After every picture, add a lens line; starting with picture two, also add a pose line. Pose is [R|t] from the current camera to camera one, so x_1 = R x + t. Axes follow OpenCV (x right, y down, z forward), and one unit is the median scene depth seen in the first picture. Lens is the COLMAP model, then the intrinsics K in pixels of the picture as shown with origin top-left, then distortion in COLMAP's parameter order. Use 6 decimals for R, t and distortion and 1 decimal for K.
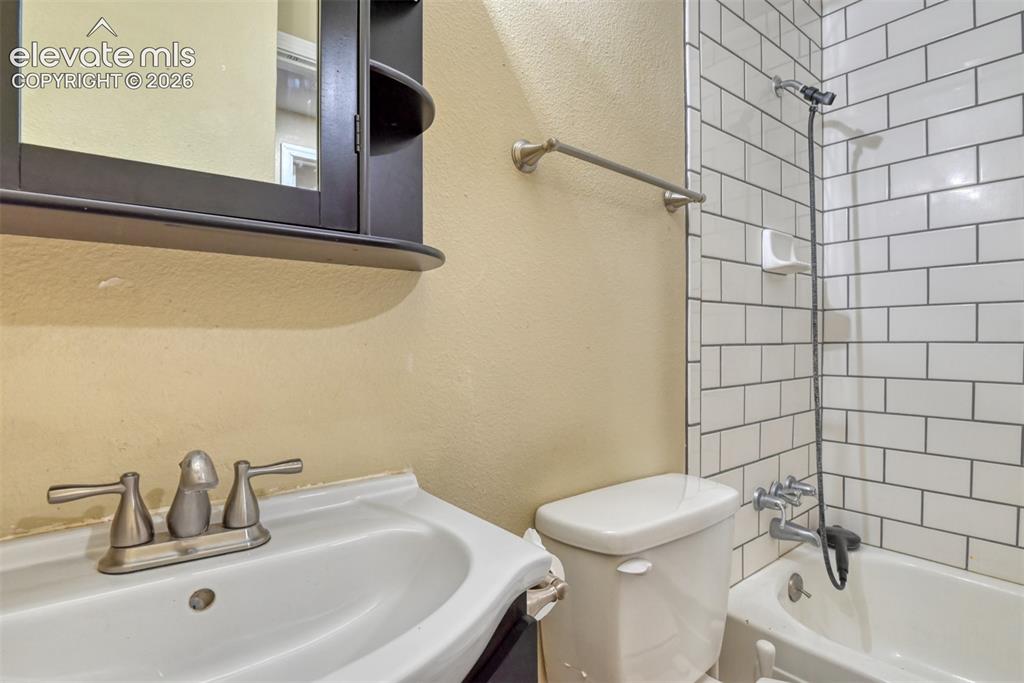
lens RADIAL K [[502.9, 0, 515.2], [0, 502.9, 347.8], [0, 0, 1]] dist [-0.024125, -0.003264]
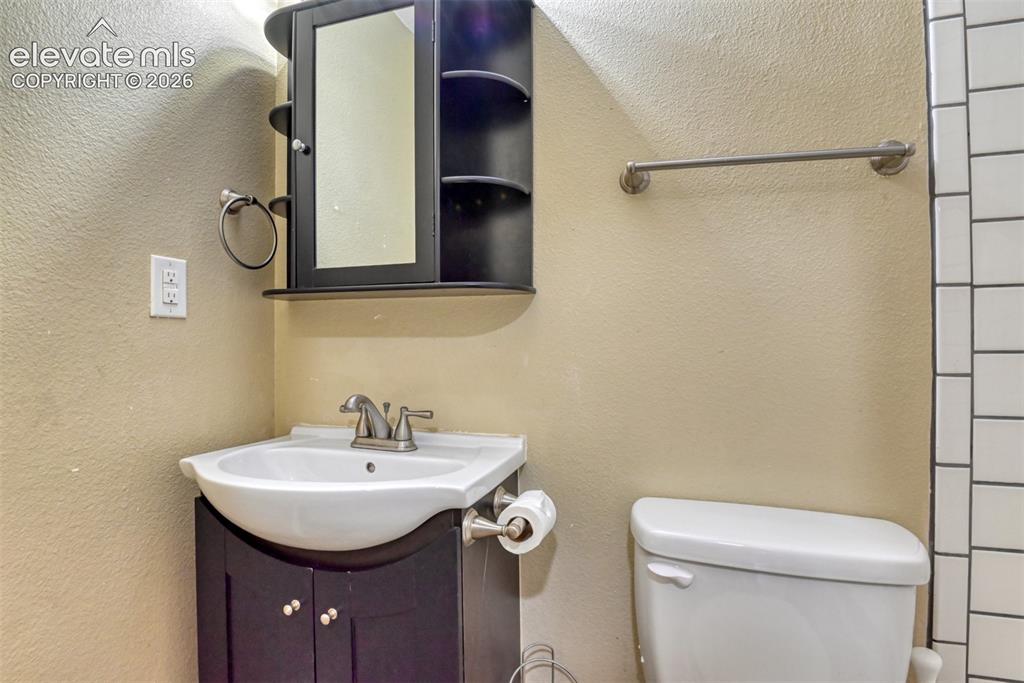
lens RADIAL K [[502.9, 0, 511.3], [0, 502.9, 338.2], [0, 0, 1]] dist [-0.024125, -0.003264]
pose [[0.569793, -0.003746, -0.821780, 0.840170], [-0.010472, 0.999875, -0.011819, -0.012635], [0.821722, 0.015340, 0.569682, 0.153971]]
